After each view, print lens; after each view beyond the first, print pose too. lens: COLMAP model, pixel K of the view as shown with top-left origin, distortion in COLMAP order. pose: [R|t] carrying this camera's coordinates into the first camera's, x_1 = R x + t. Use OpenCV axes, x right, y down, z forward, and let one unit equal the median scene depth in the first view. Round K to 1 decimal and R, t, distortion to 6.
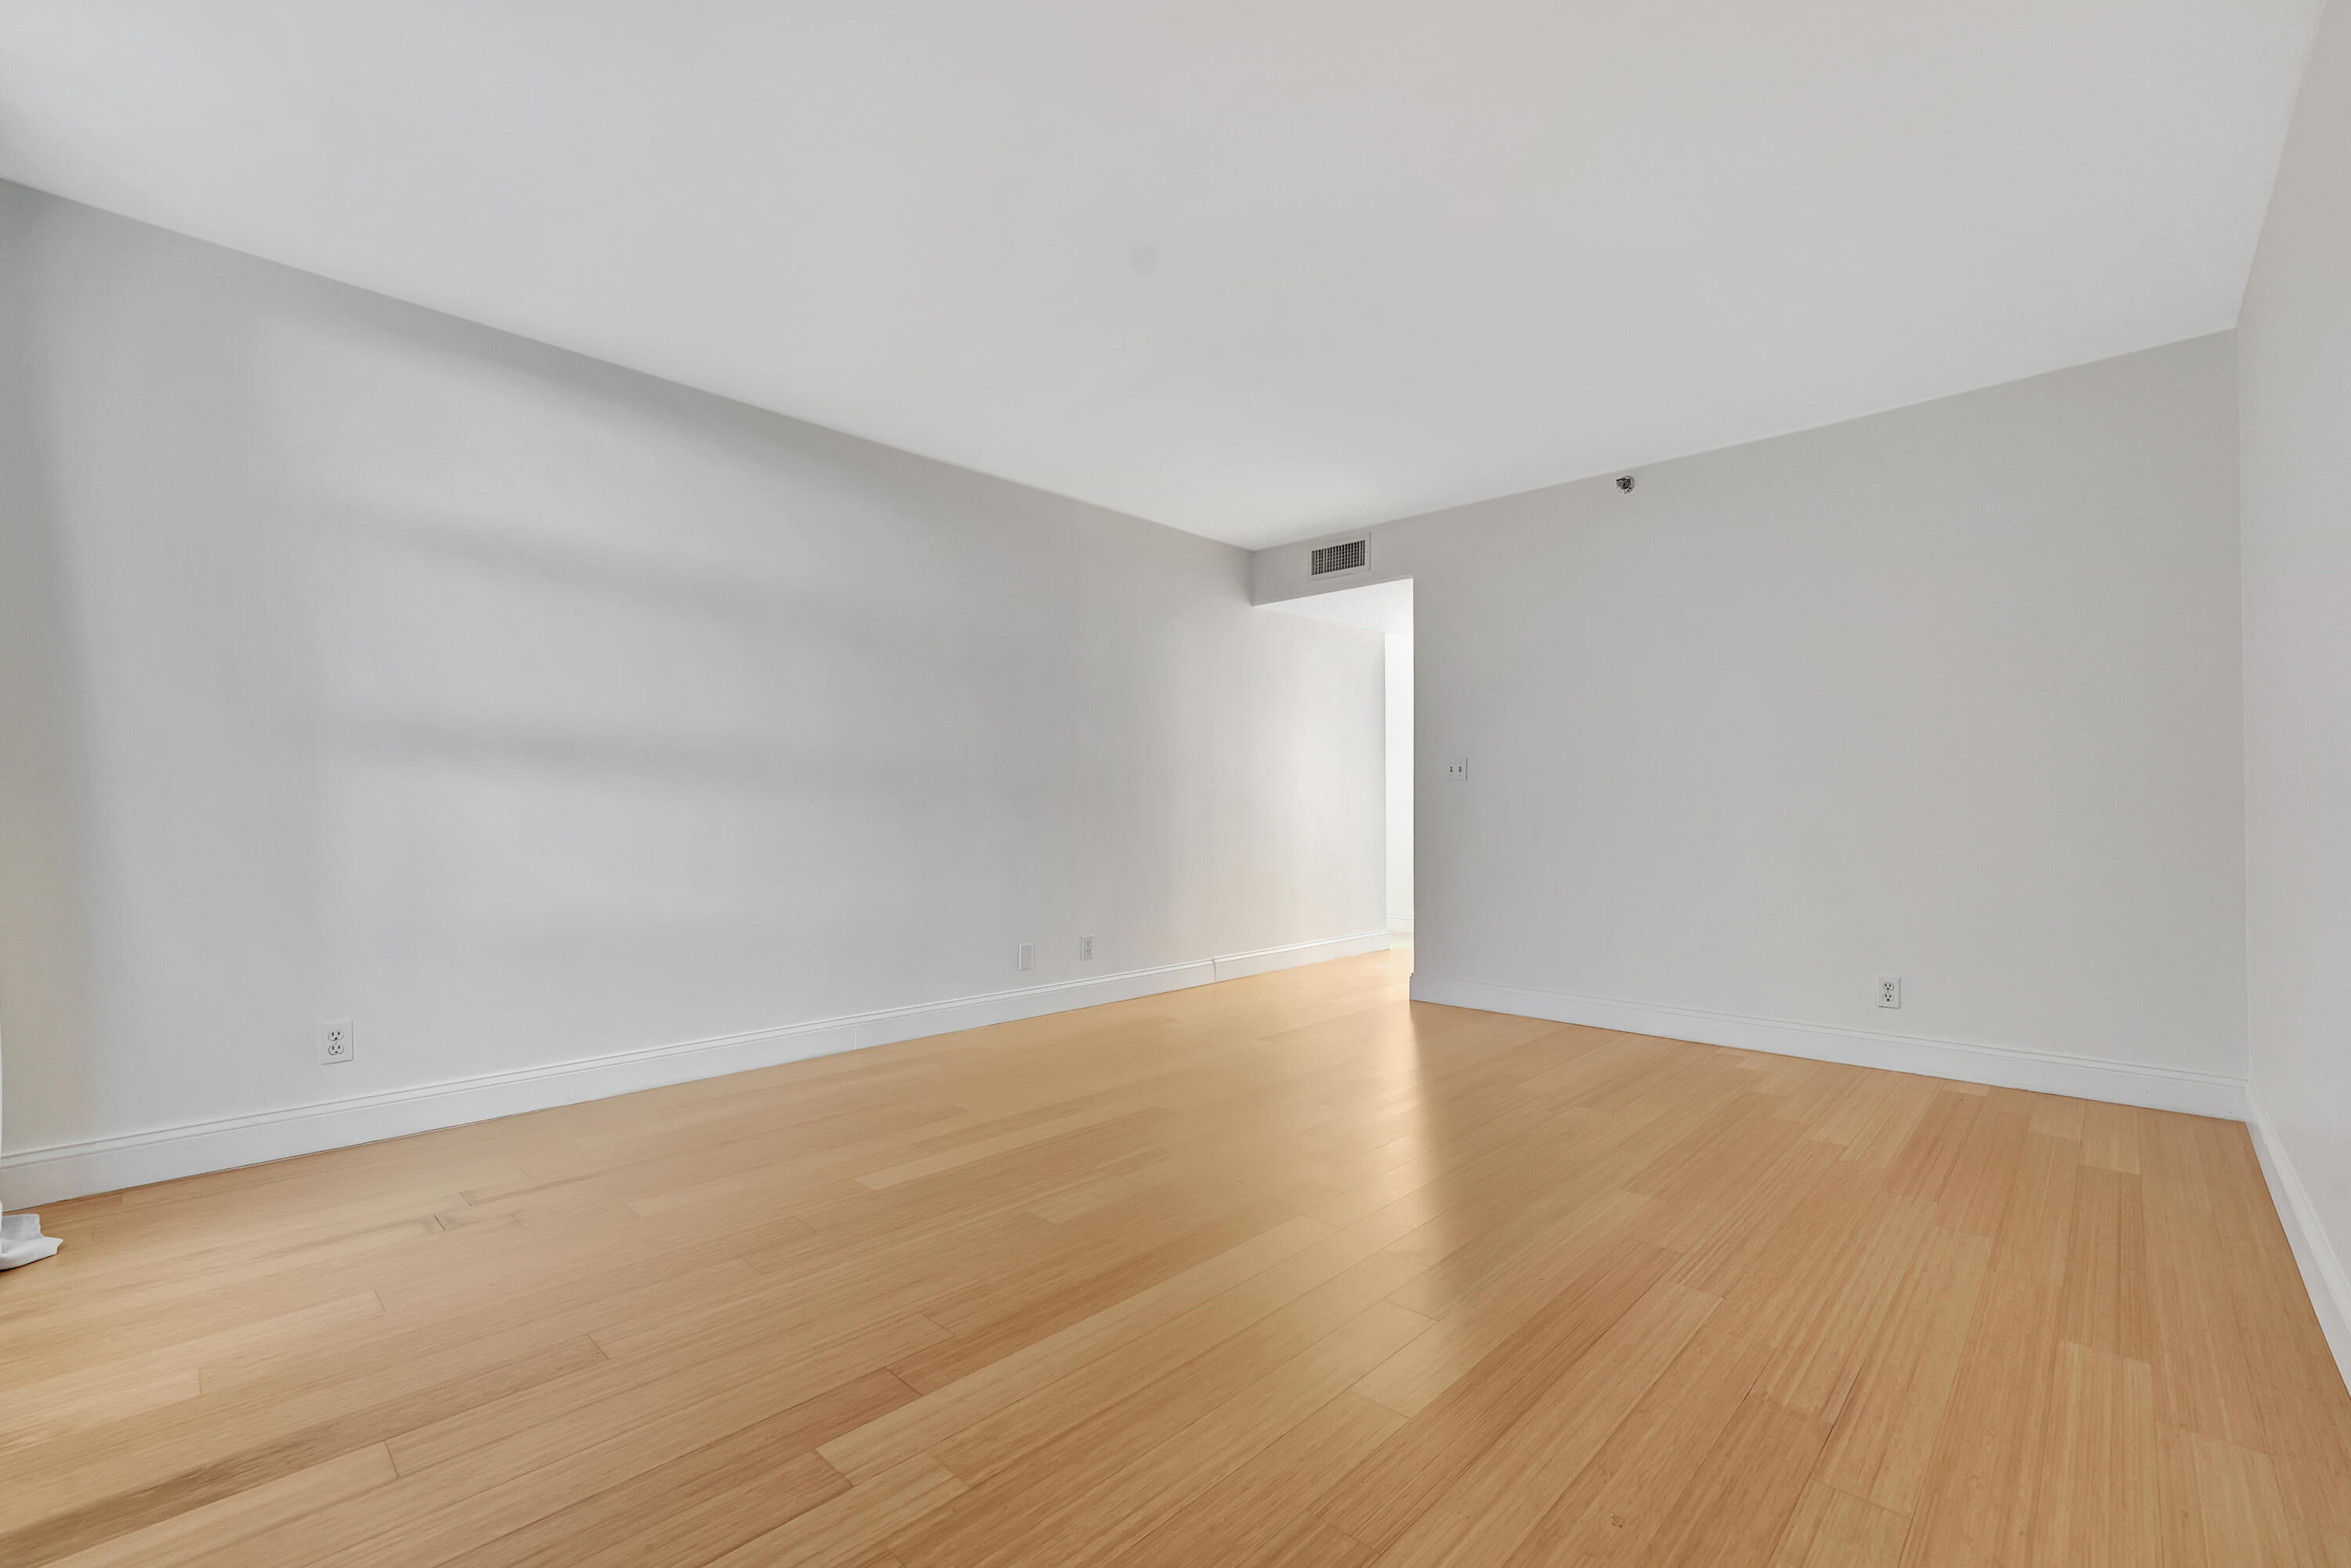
lens RADIAL K [[990.0, 0, 1175.5], [0, 990.0, 784.0], [0, 0, 1]] dist [-0.001351, 0.000133]
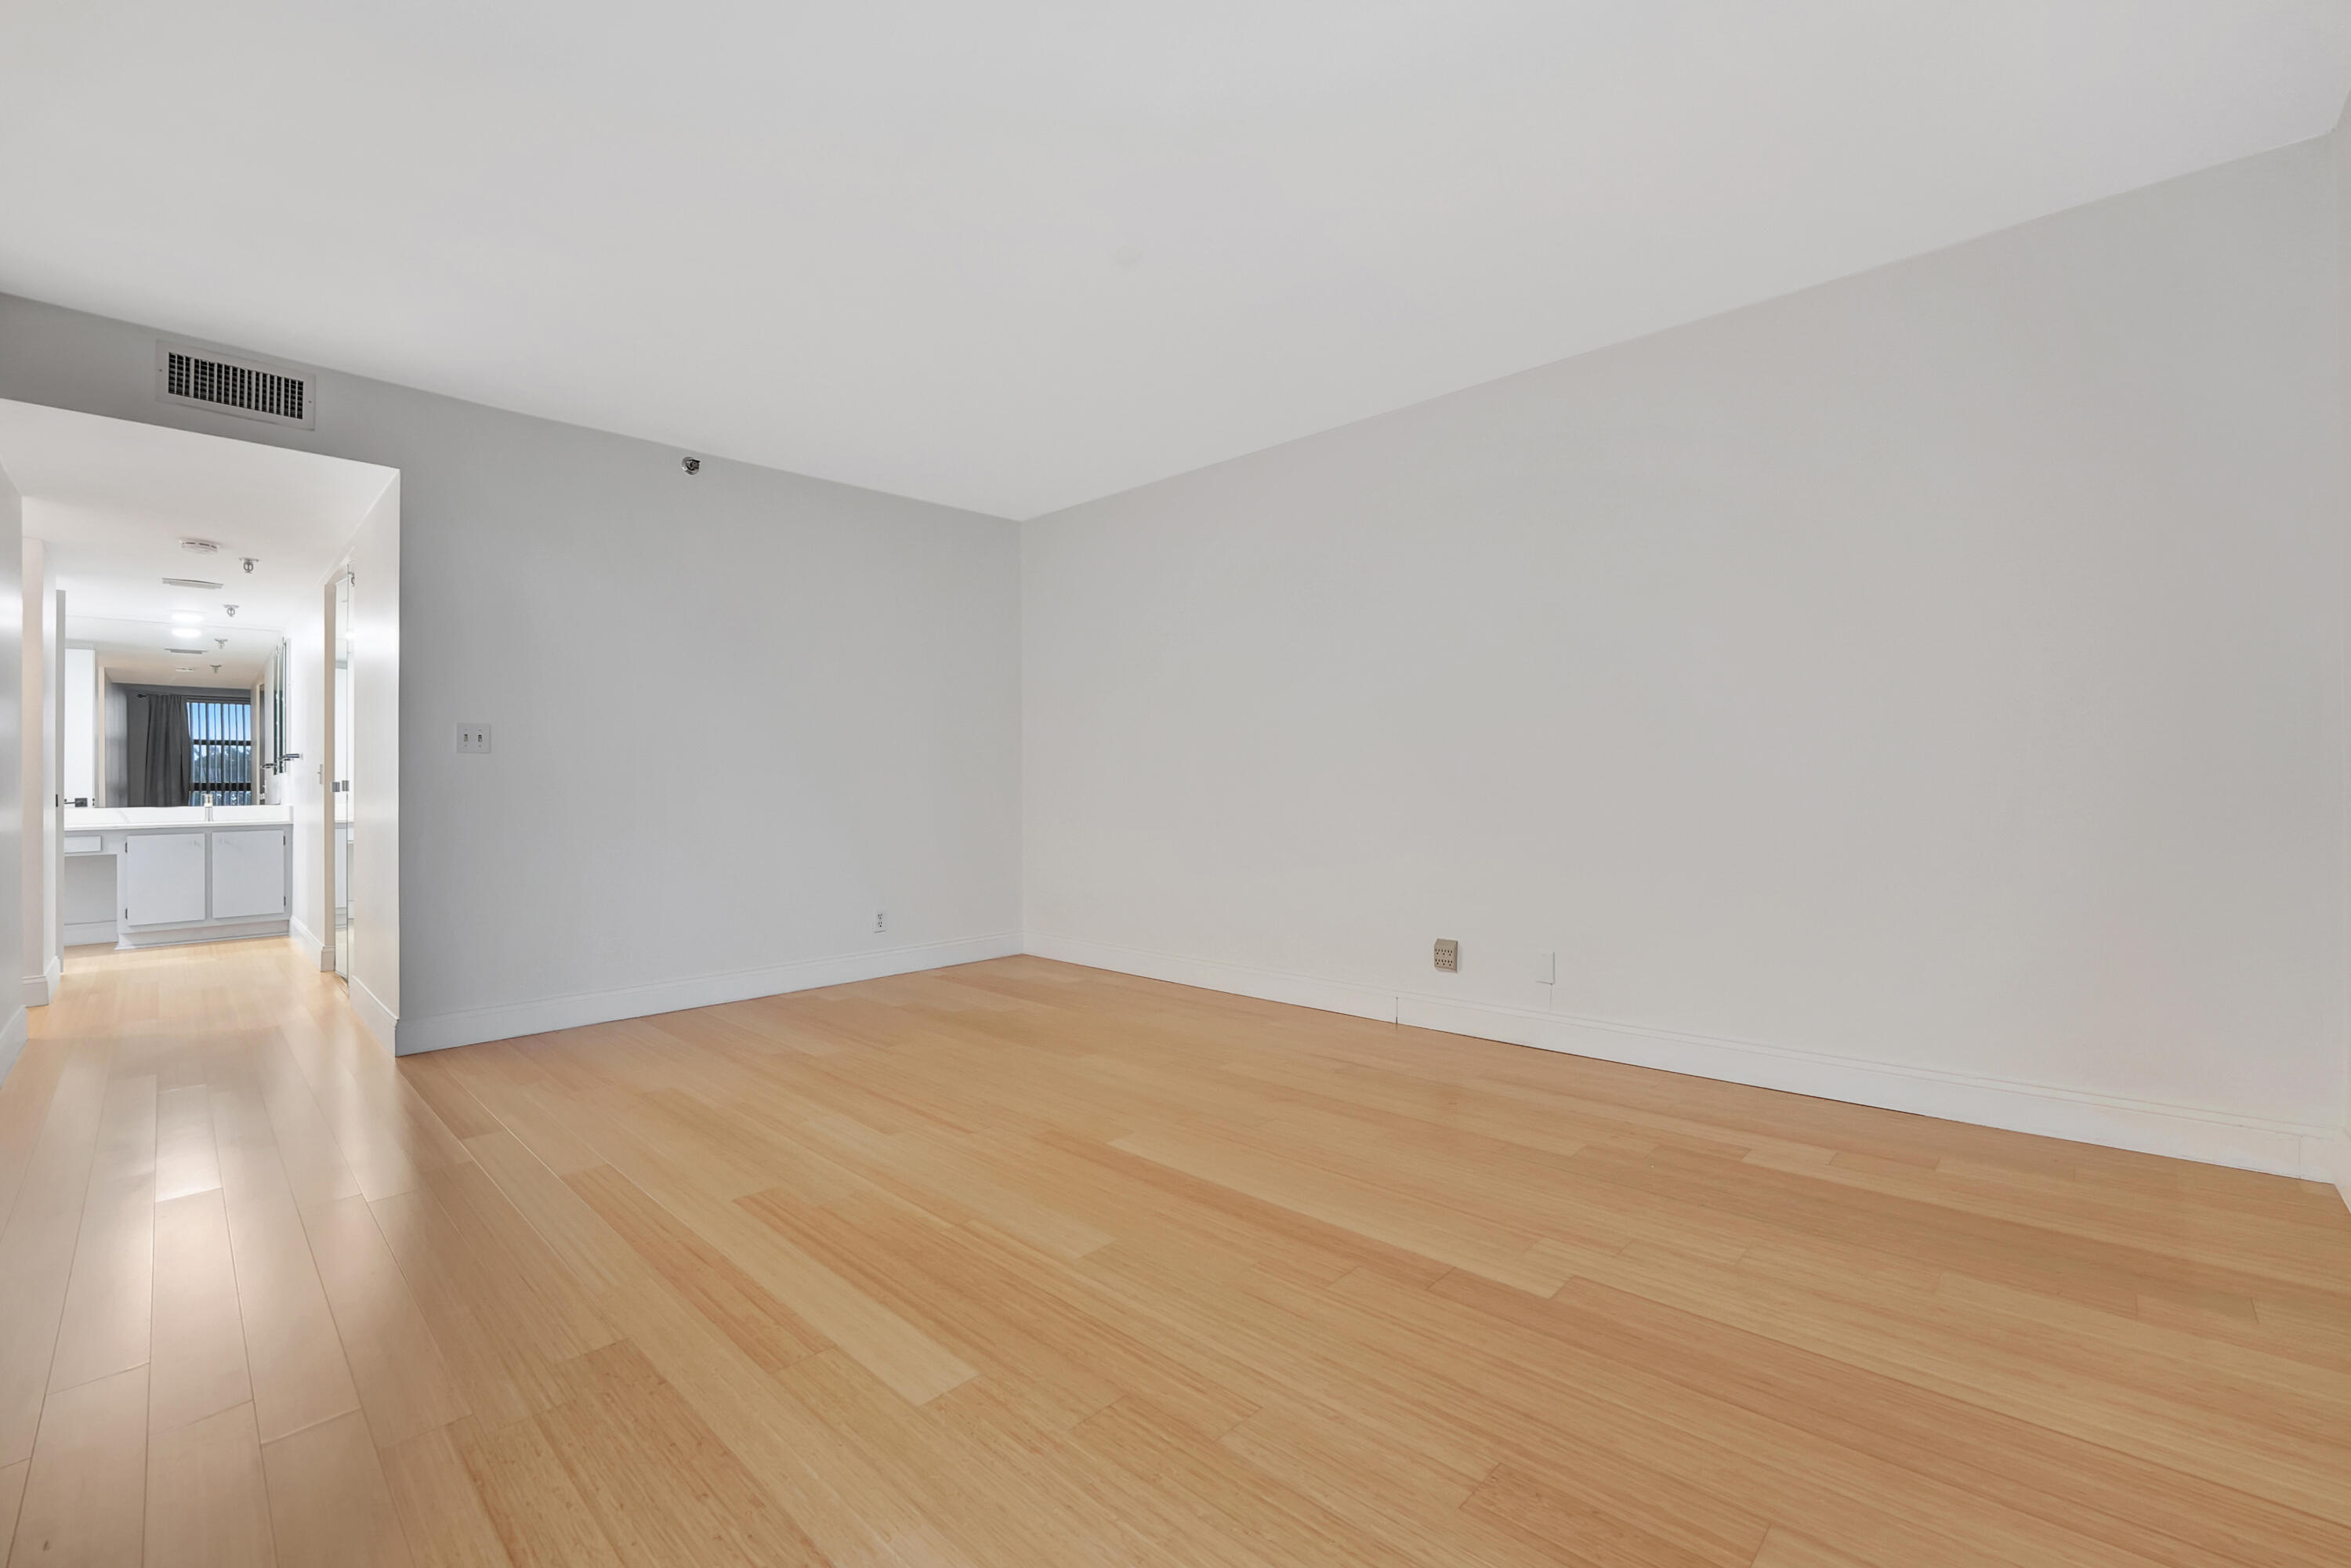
lens RADIAL K [[983.8, 0, 1175.5], [0, 983.8, 784.0], [0, 0, 1]] dist [-0.023459, -0.000131]
pose [[0.002393, 0.000373, 0.999997, -0.934941], [-0.016867, 0.999858, -0.000332, 0.023143], [-0.999855, -0.016866, 0.002399, 0.871992]]
